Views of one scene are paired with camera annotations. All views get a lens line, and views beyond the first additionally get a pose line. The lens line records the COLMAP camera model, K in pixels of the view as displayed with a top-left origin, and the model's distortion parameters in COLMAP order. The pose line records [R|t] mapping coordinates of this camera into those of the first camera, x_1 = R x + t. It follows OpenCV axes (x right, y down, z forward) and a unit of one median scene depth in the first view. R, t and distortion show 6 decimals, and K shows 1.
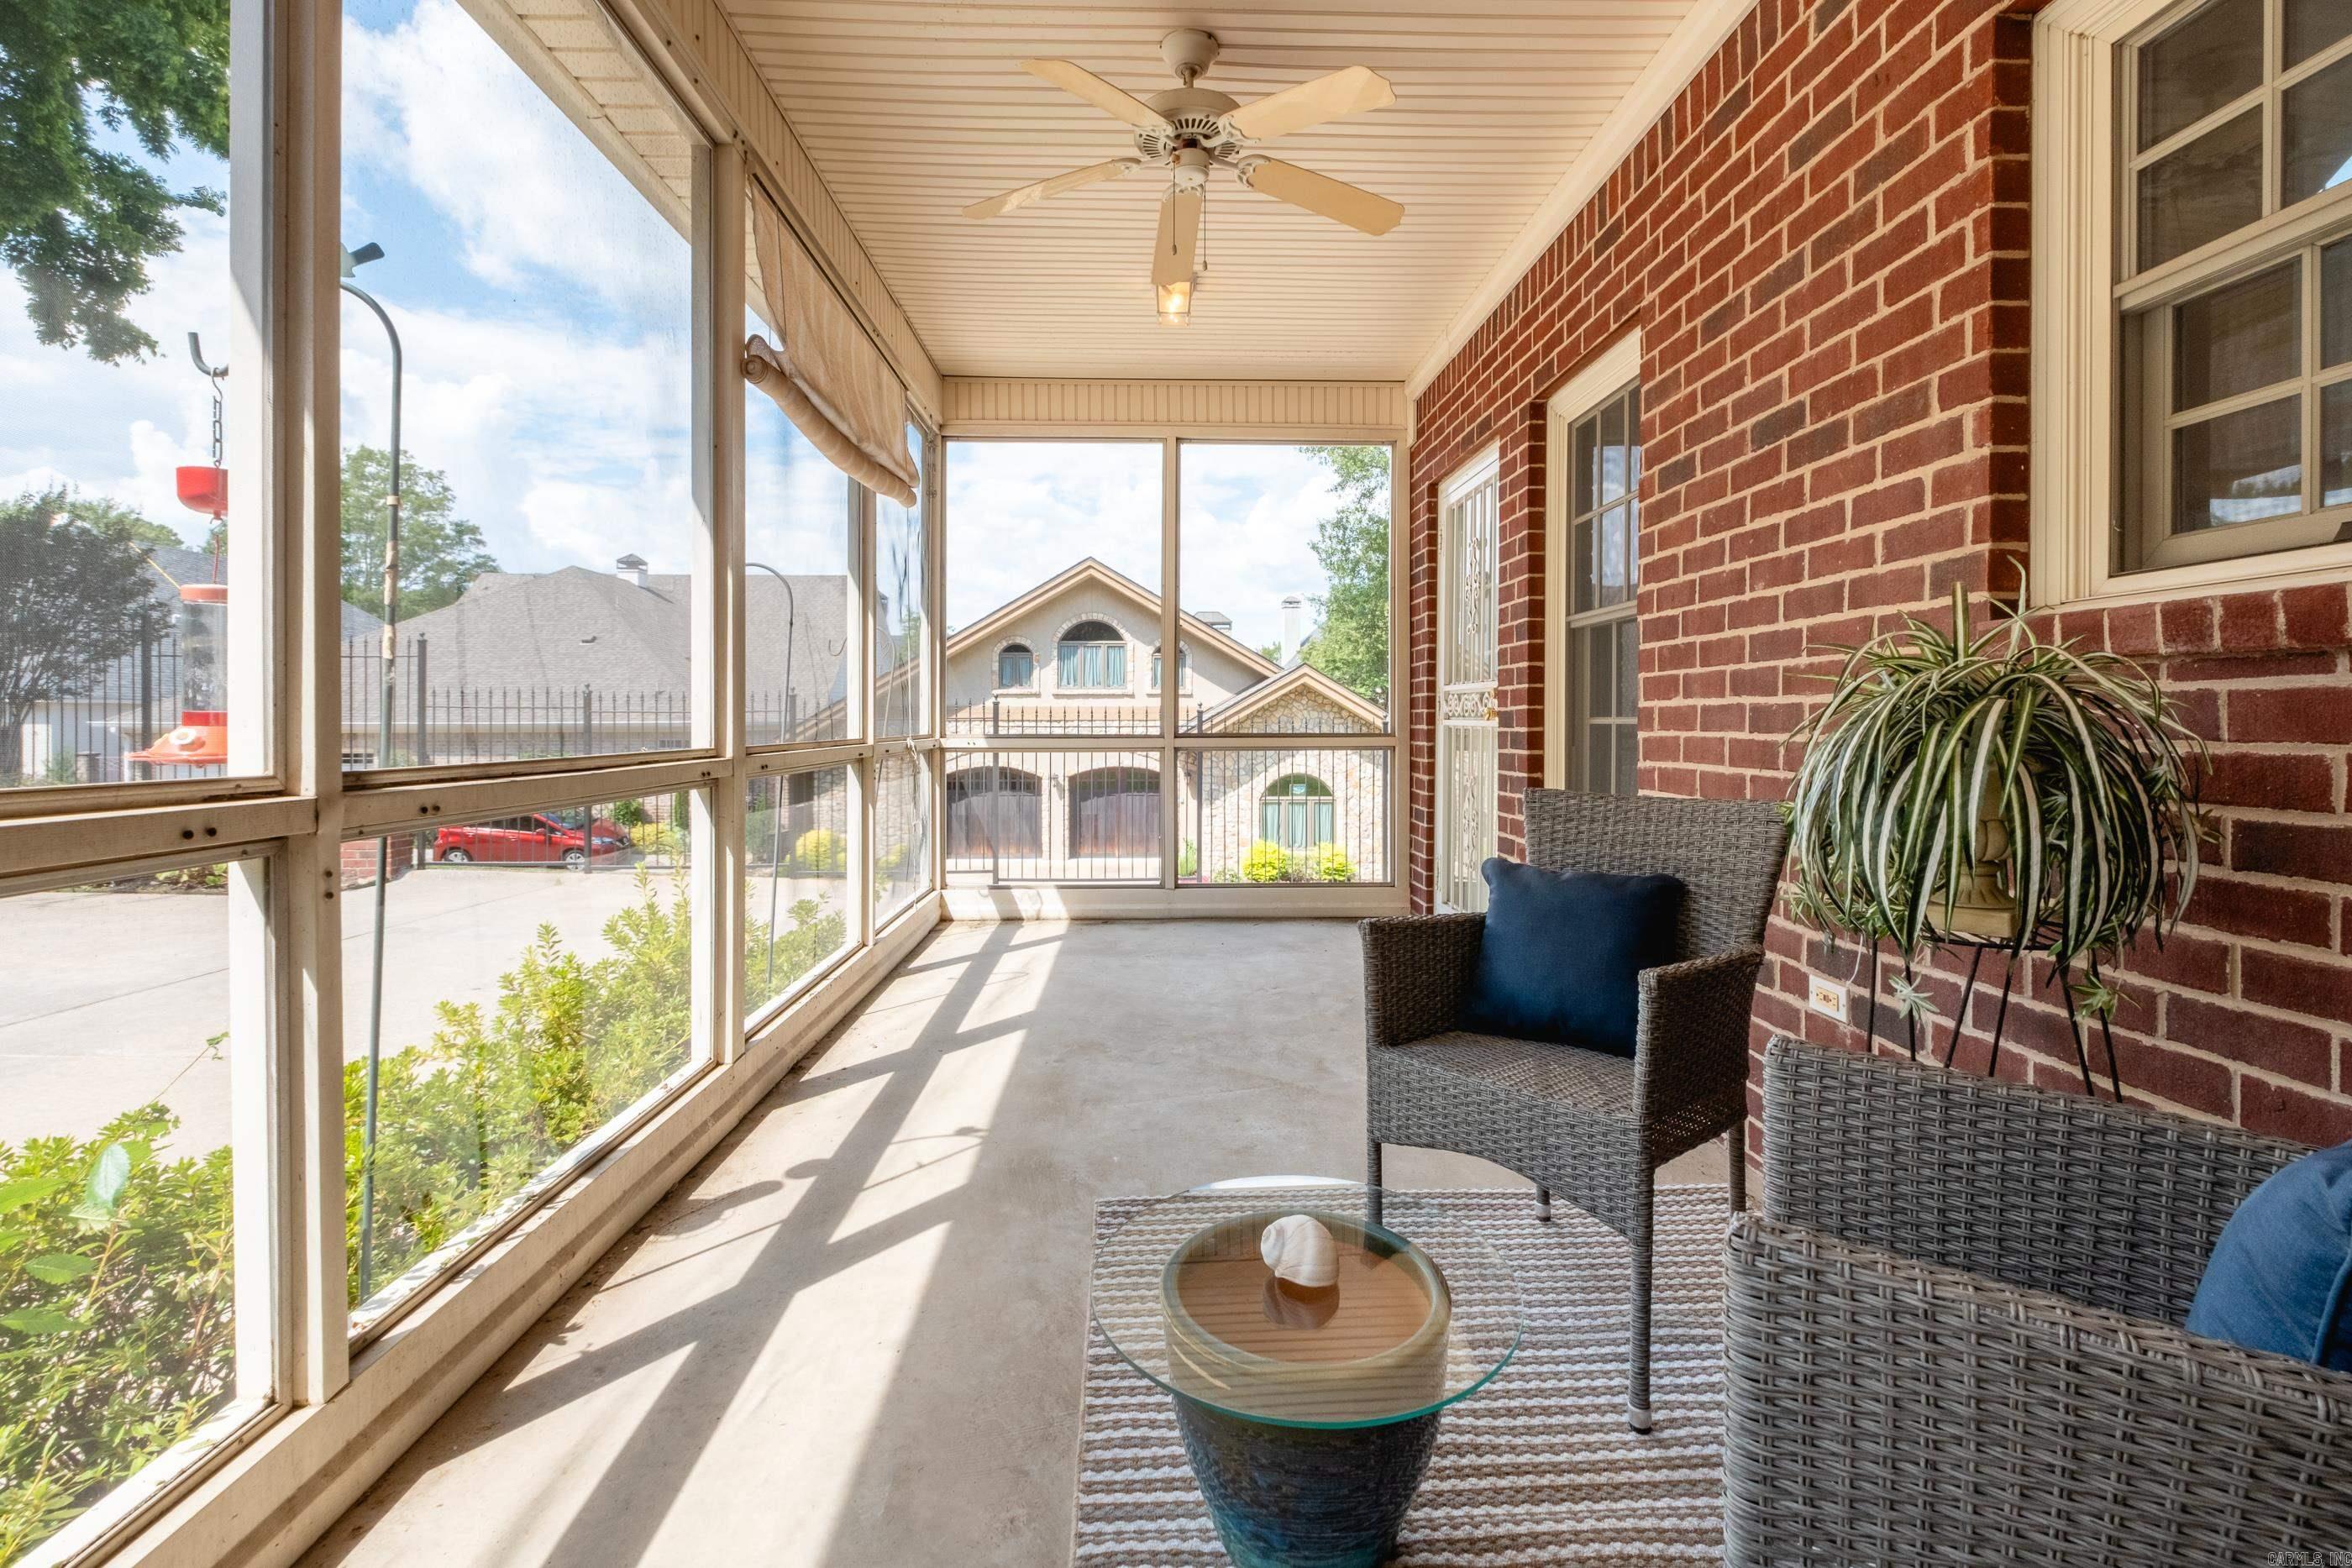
lens RADIAL K [[1082.5, 0, 1215.4], [0, 1082.5, 727.8], [0, 0, 1]] dist [-0.002509, -0.000030]
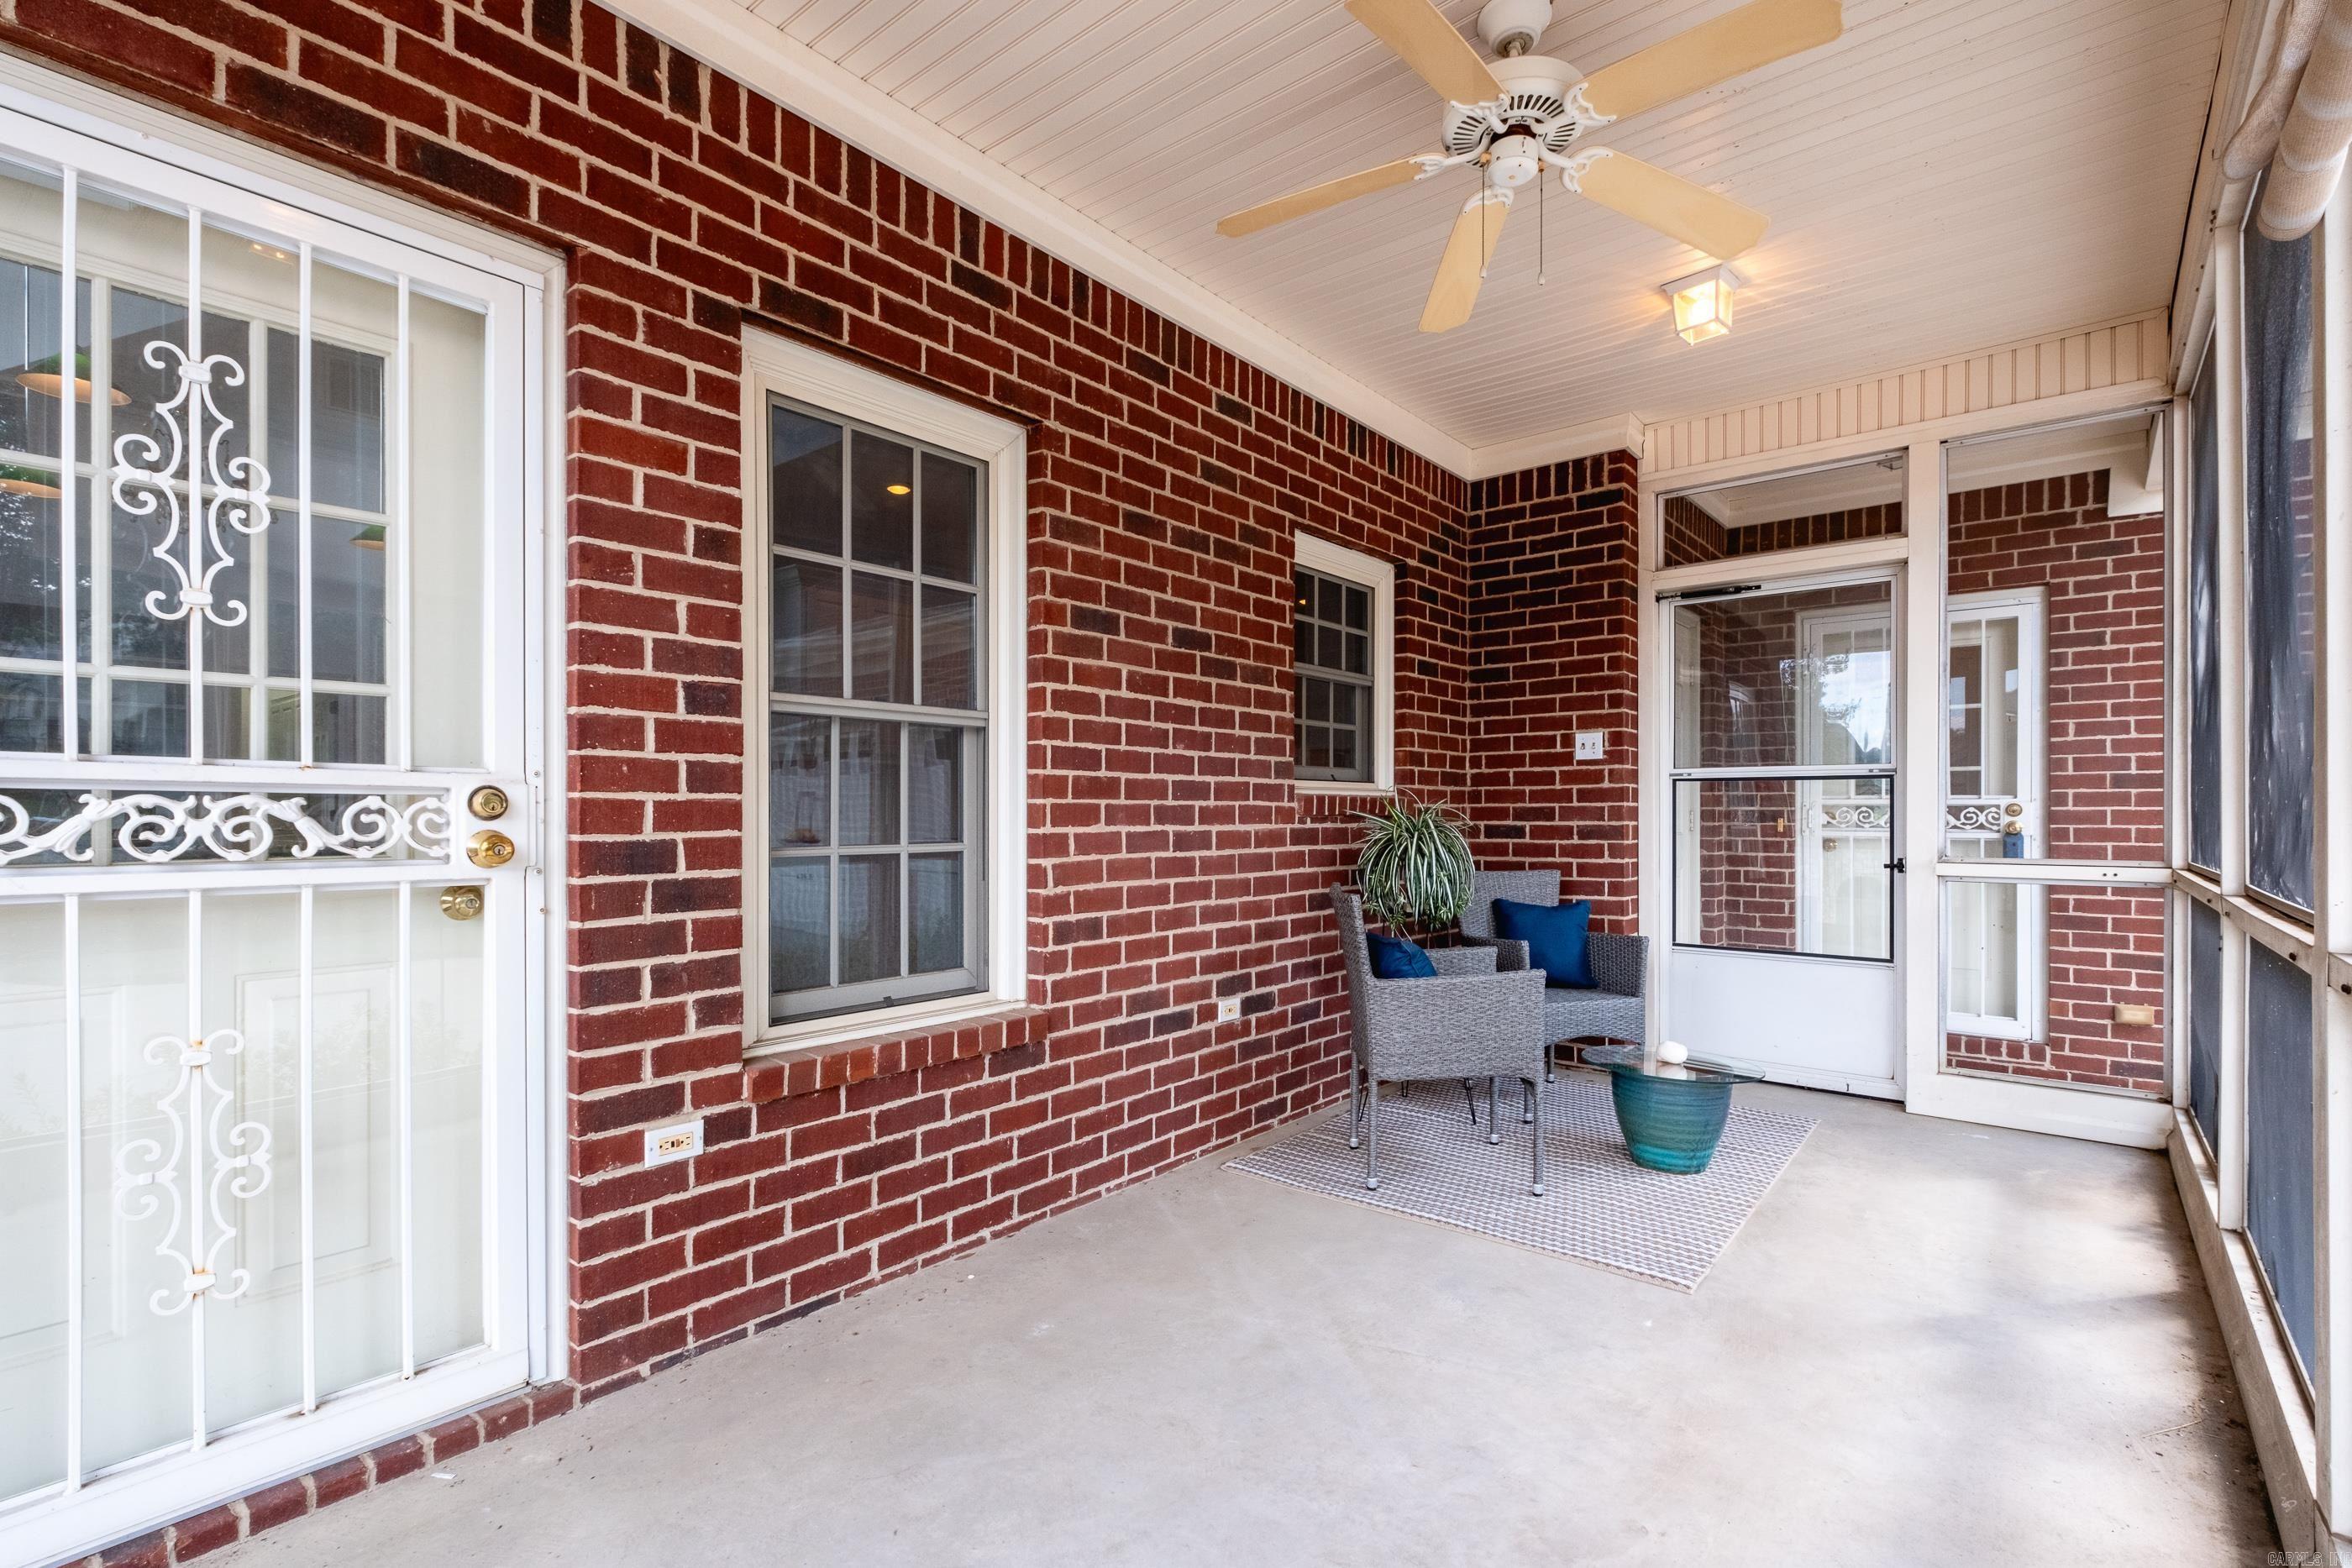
lens RADIAL K [[1082.5, 0, 1191.7], [0, 1082.5, 798.5], [0, 0, 1]] dist [-0.002509, -0.000030]
pose [[-0.741985, 0.000931, 0.670415, -0.442901], [-0.000961, 0.999997, -0.002453, -0.060184], [-0.670415, -0.002464, -0.741982, 2.020075]]
